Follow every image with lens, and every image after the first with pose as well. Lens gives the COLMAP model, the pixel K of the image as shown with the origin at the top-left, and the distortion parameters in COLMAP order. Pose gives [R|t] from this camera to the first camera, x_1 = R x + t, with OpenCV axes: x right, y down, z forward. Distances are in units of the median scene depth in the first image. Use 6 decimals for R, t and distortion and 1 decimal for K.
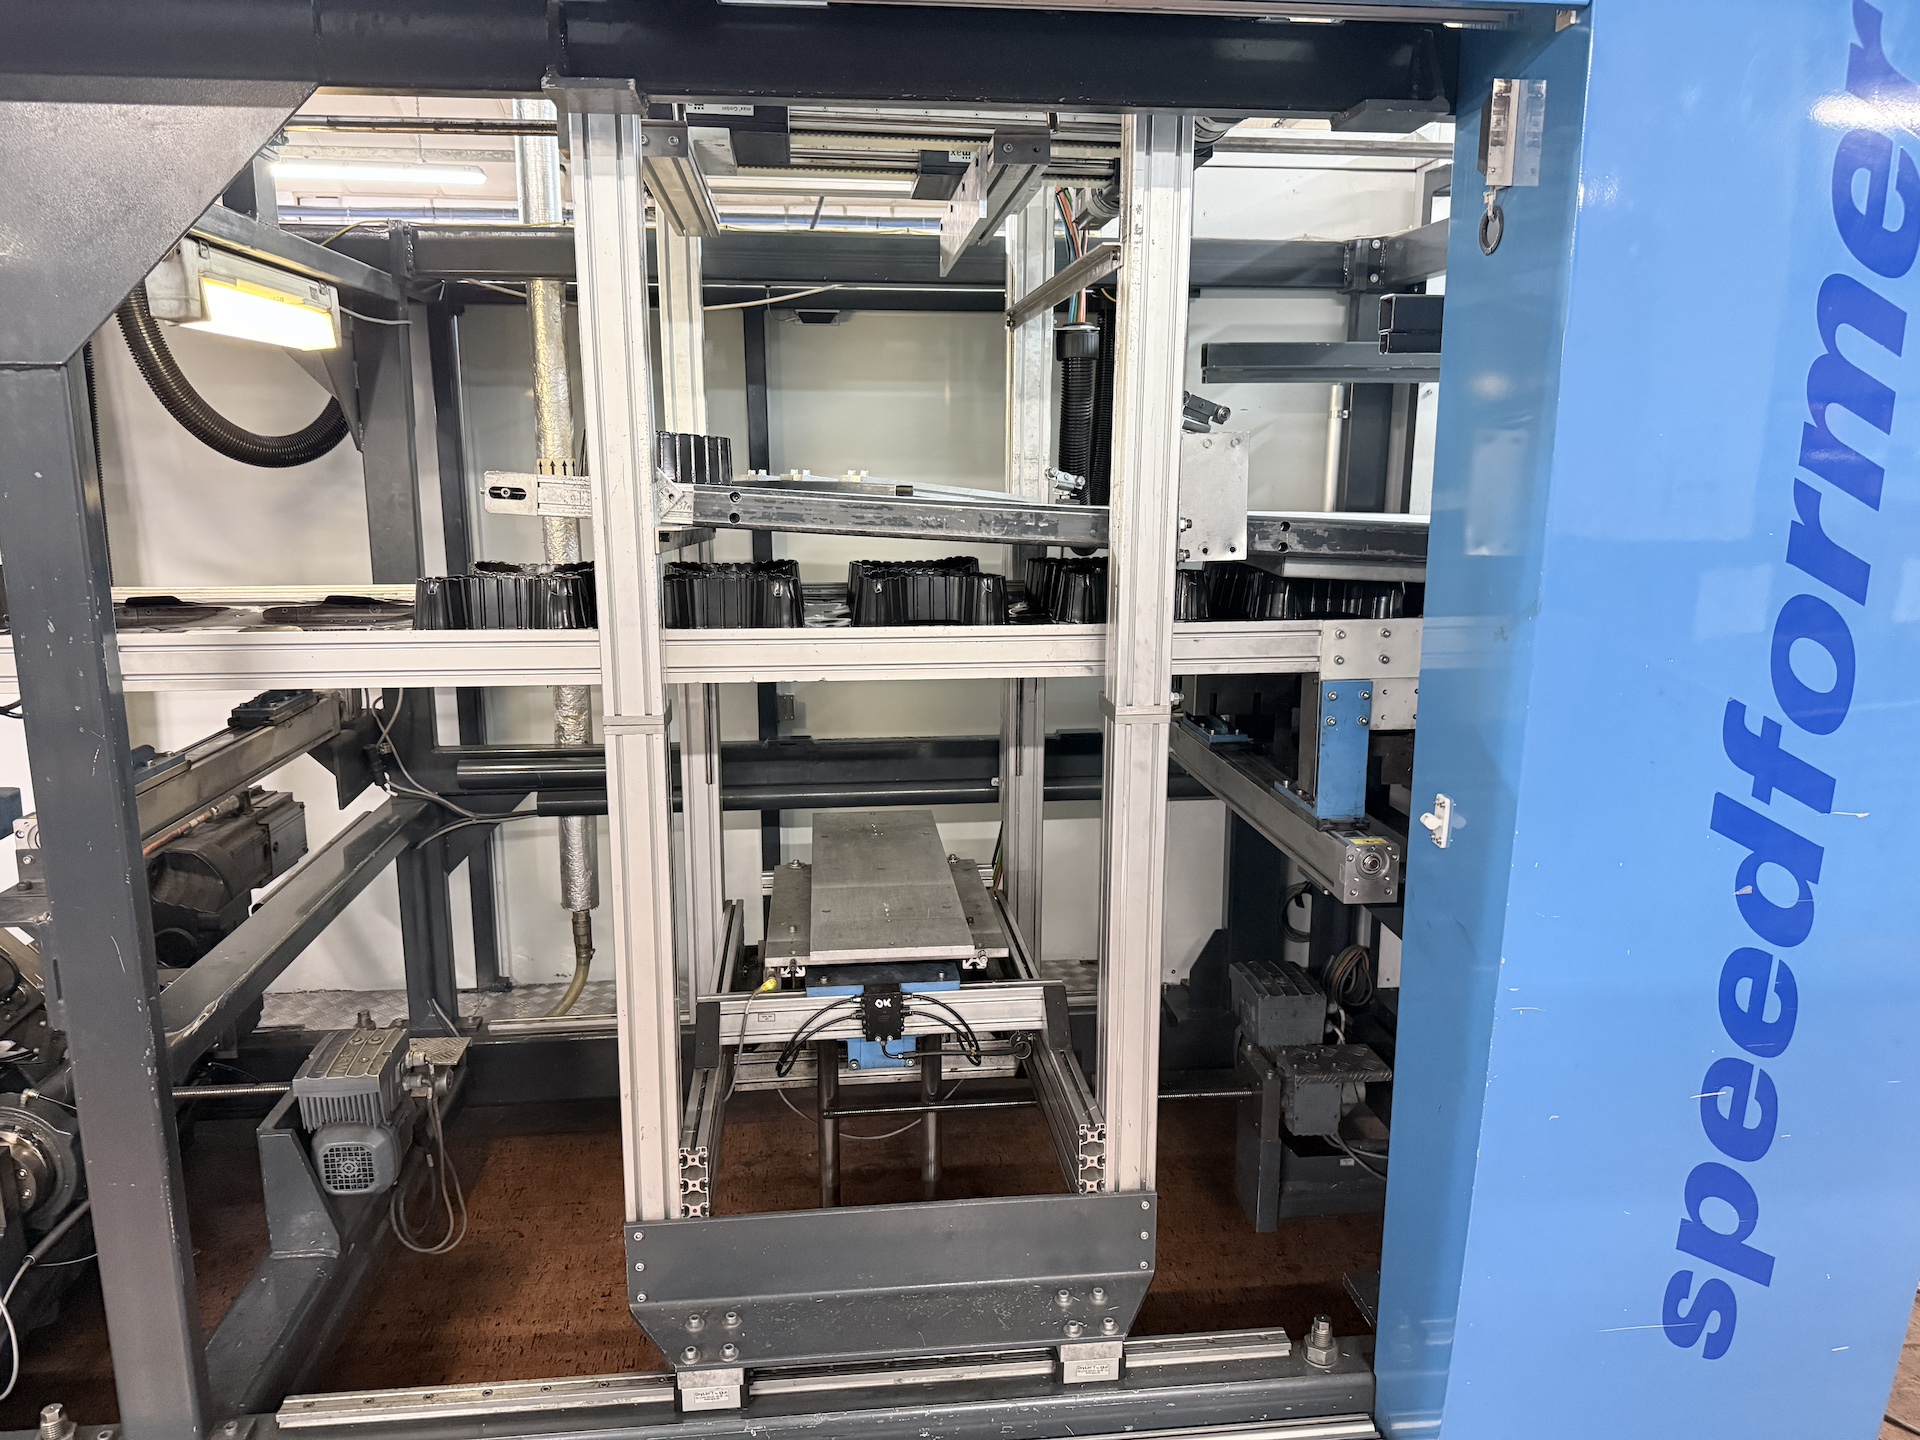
lens RADIAL K [[1351.7, 0, 962.8], [0, 1351.7, 716.6], [0, 0, 1]] dist [0.017562, -0.030053]
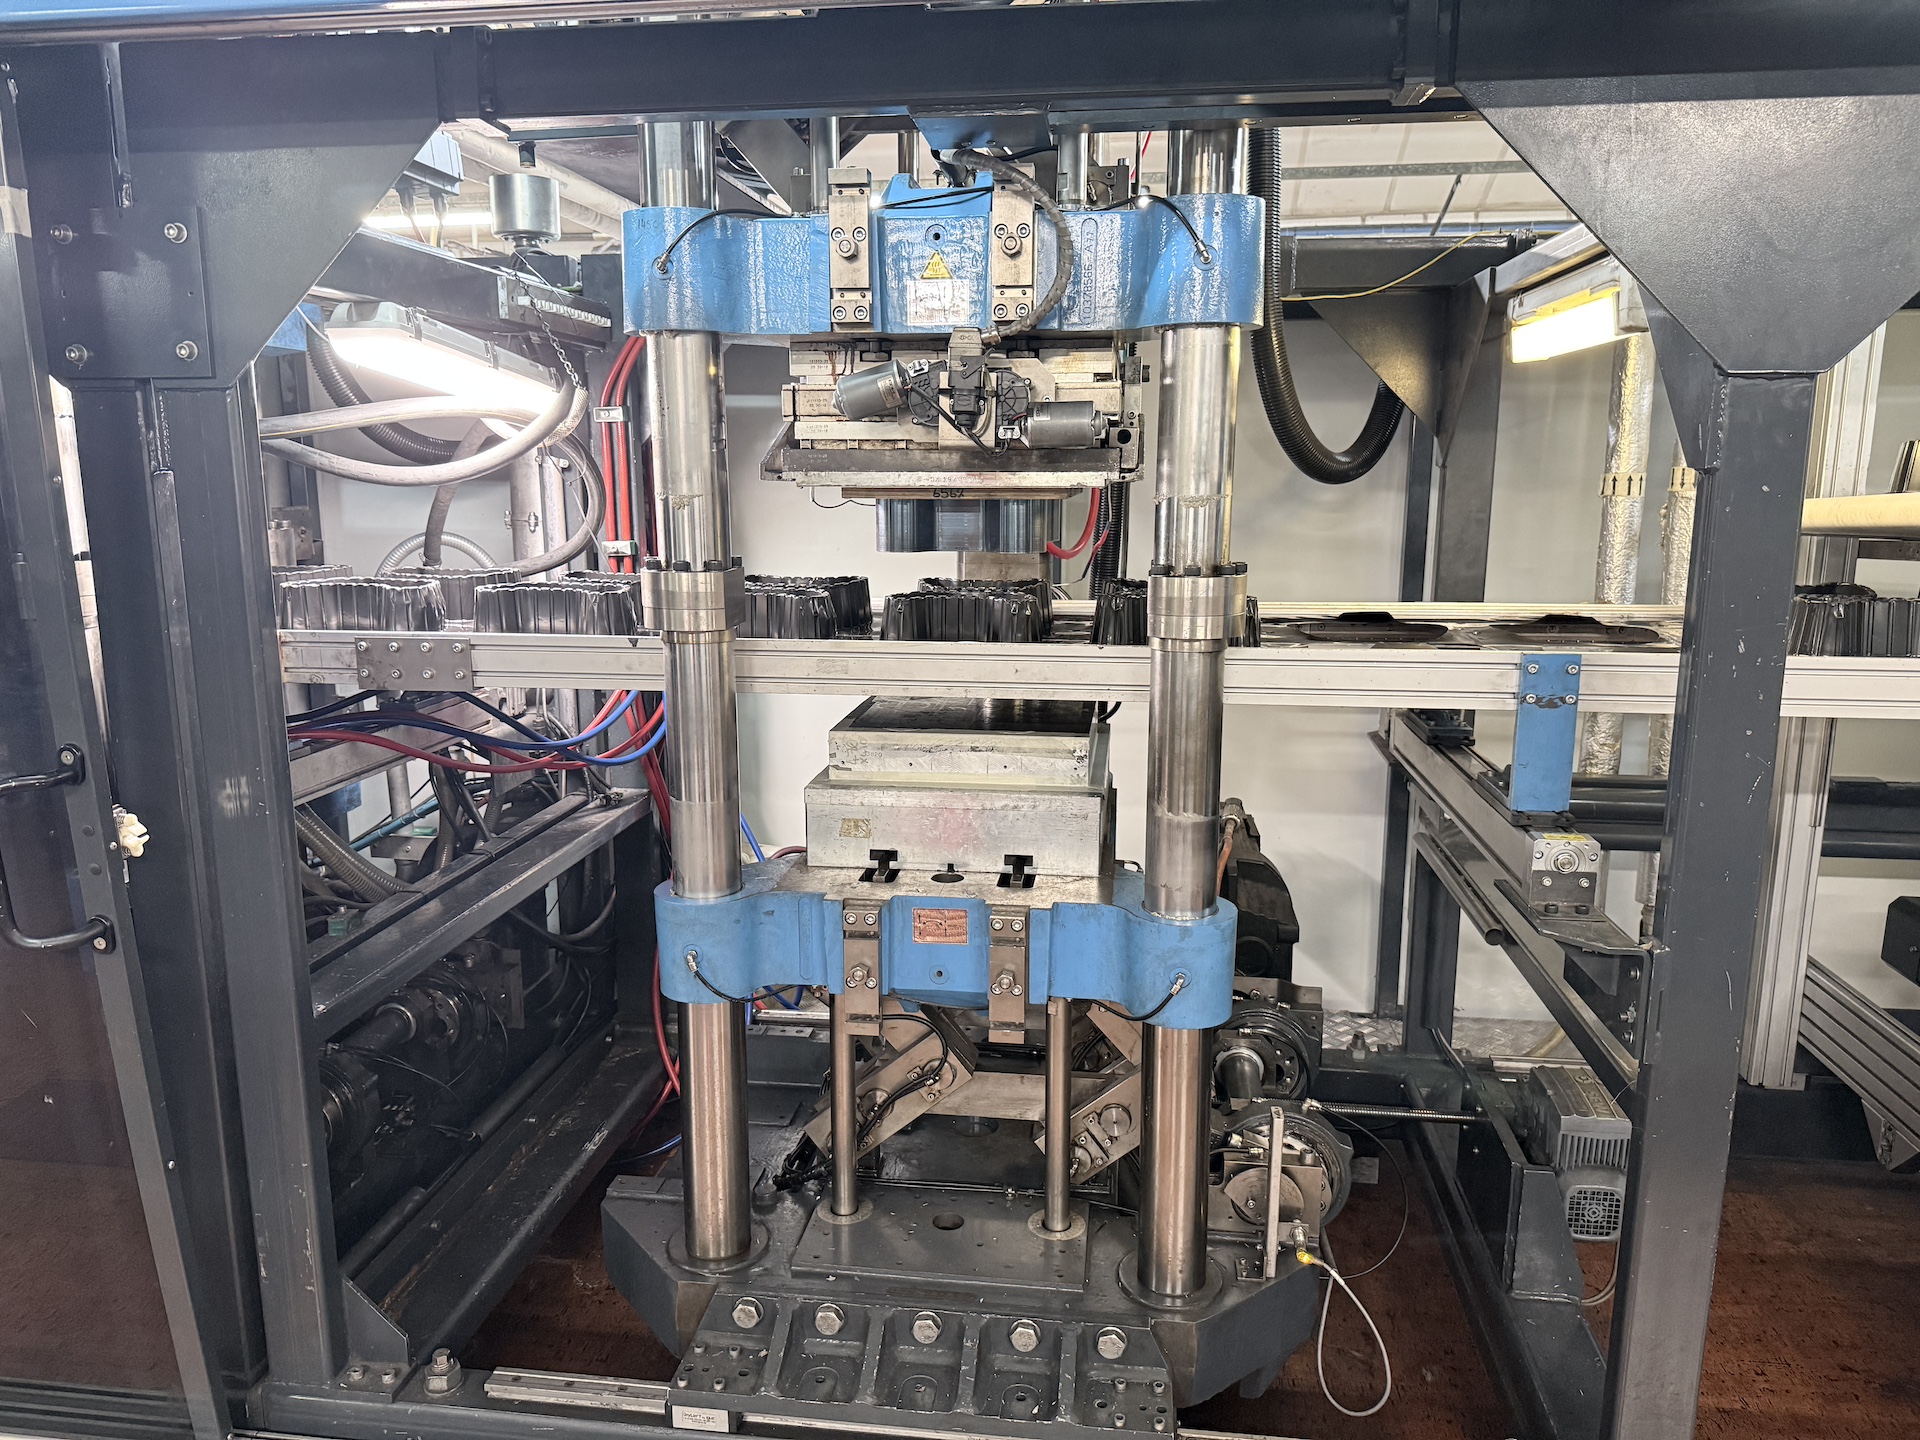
lens RADIAL K [[1351.7, 0, 957.7], [0, 1351.7, 716.5], [0, 0, 1]] dist [0.017562, -0.030053]
pose [[0.968672, 0.040827, -0.244964, -0.516400], [-0.043942, 0.999008, -0.007261, 0.007475], [0.244424, 0.017797, 0.969505, -0.033529]]
